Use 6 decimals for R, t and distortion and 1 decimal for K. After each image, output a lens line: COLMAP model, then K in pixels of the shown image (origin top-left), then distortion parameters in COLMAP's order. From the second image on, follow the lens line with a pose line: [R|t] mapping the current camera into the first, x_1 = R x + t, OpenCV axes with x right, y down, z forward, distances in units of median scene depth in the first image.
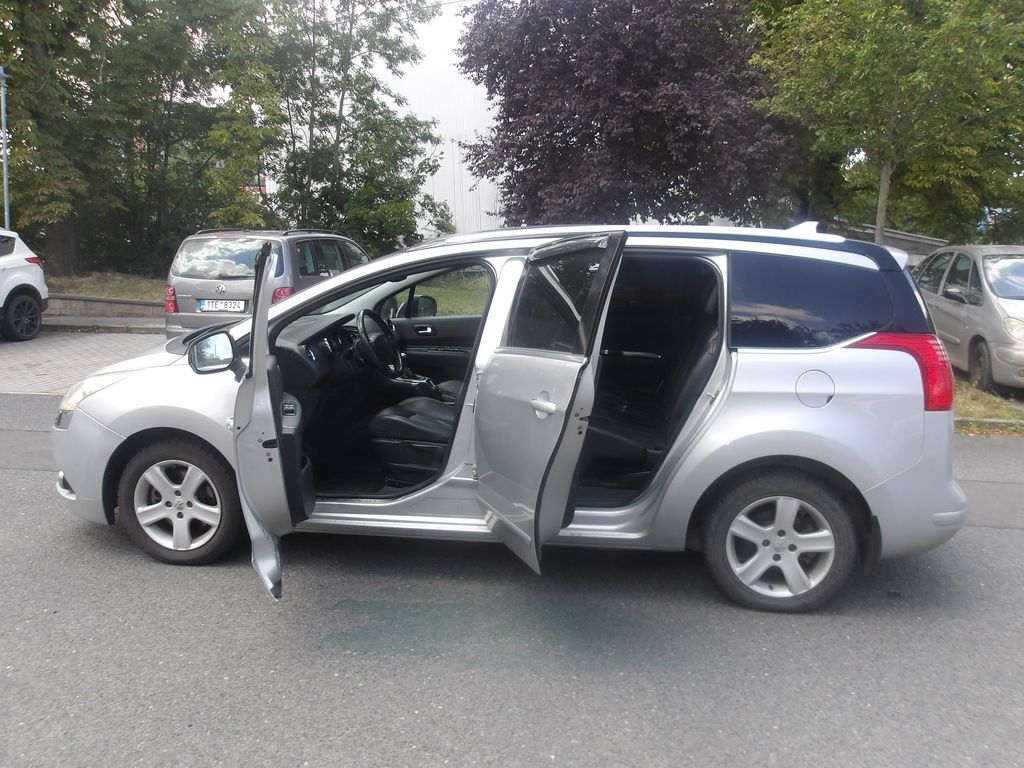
lens RADIAL K [[878.9, 0, 512.0], [0, 878.9, 365.6], [0, 0, 1]] dist [-0.005593, -0.002528]
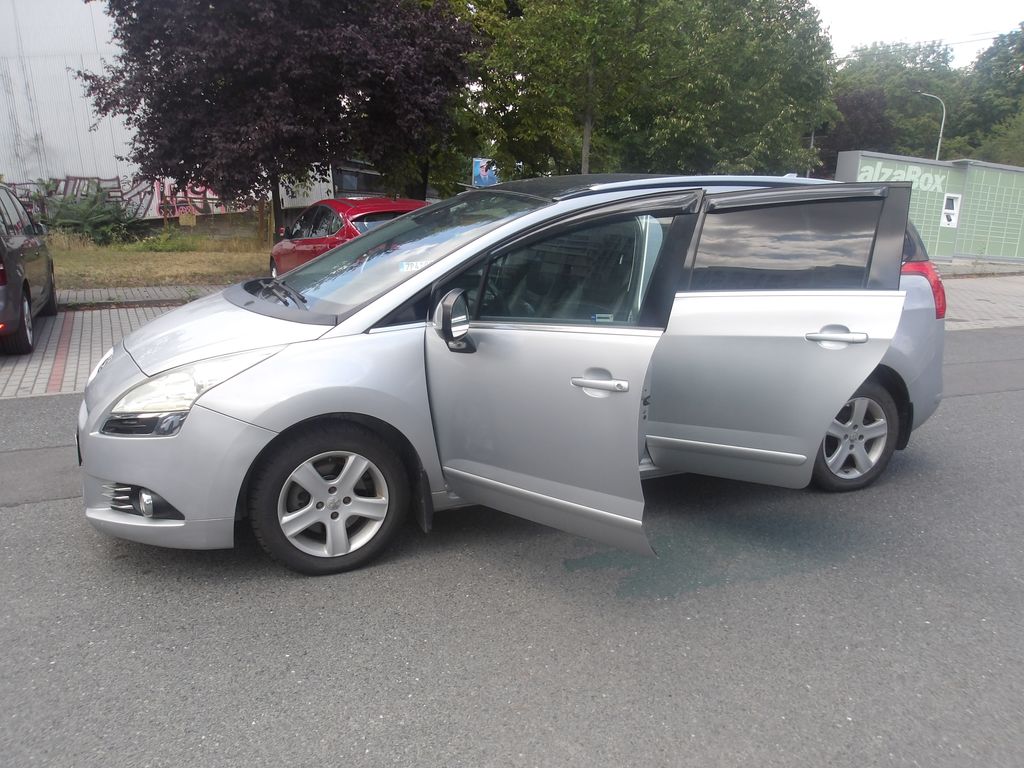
lens RADIAL K [[871.0, 0, 512.0], [0, 871.0, 384.0], [0, 0, 1]] dist [0.008482, -0.001747]
pose [[0.841674, -0.120162, 0.526446, -0.664387], [0.079250, 0.991858, 0.099689, -0.026274], [-0.534139, -0.042184, 0.844344, 0.203599]]
